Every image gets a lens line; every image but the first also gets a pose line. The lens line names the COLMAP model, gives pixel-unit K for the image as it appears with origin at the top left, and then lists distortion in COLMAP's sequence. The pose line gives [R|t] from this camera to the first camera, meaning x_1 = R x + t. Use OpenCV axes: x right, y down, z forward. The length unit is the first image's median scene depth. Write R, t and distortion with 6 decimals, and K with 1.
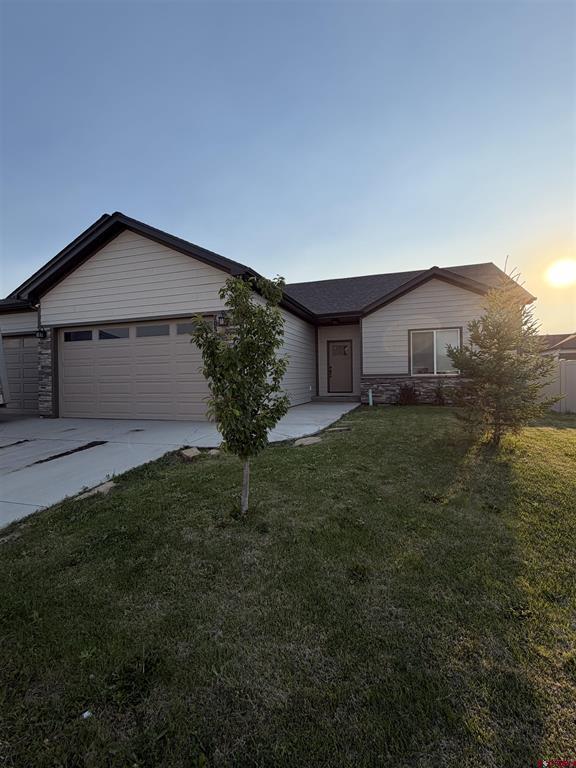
lens RADIAL K [[358.0, 0, 286.5], [0, 358.0, 385.3], [0, 0, 1]] dist [-0.001160, -0.000129]
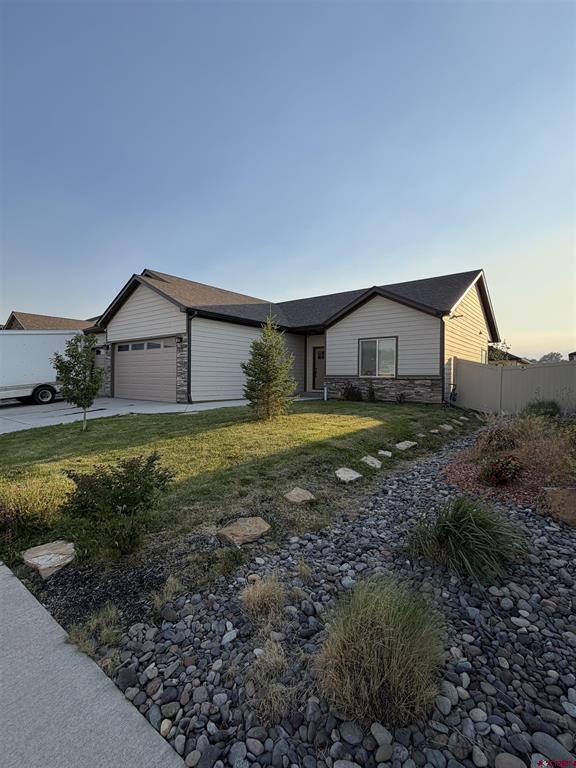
lens RADIAL K [[358.0, 0, 290.0], [0, 358.0, 382.5], [0, 0, 1]] dist [-0.001160, -0.000129]
pose [[0.935642, 0.026186, -0.351977, 0.565039], [-0.027920, 0.999610, 0.000149, -0.001878], [0.351843, 0.009688, 0.936009, -0.205933]]
